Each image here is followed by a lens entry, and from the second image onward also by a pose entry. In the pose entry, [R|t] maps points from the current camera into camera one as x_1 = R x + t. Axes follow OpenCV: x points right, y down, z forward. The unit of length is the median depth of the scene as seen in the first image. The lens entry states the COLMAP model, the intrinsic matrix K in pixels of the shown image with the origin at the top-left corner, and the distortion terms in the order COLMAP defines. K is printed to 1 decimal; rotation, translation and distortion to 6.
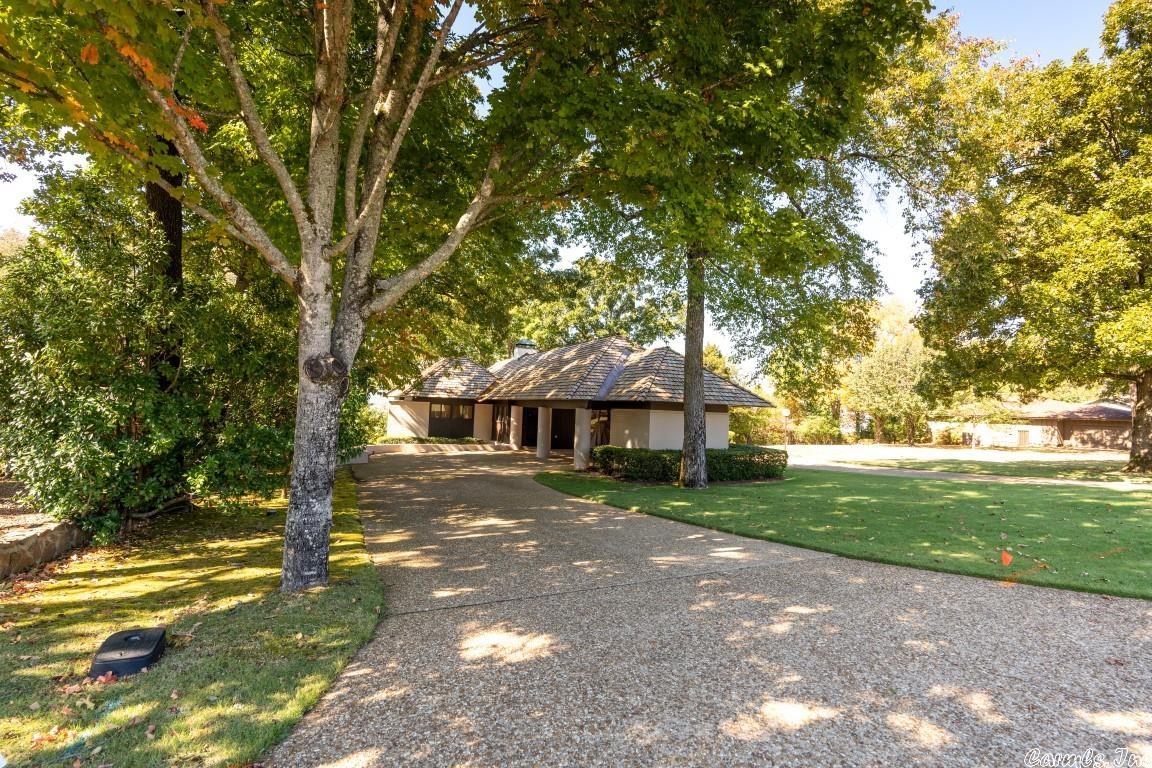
lens RADIAL K [[528.2, 0, 576.8], [0, 528.2, 386.3], [0, 0, 1]] dist [0.000480, 0.000150]
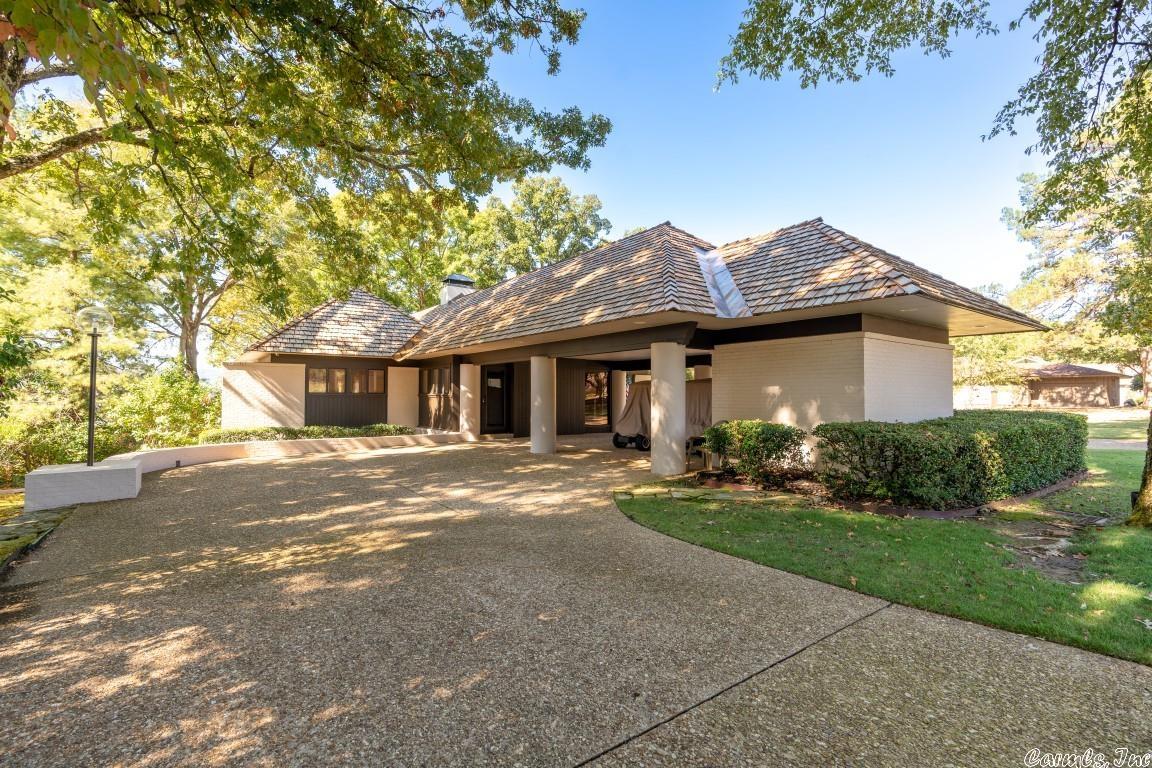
lens RADIAL K [[528.2, 0, 574.0], [0, 528.2, 384.6], [0, 0, 1]] dist [0.000480, 0.000150]
pose [[0.979793, -0.031566, 0.197506, -0.145106], [0.026433, 0.999242, 0.028575, 0.056209], [-0.198259, -0.022777, 0.979885, 0.515603]]
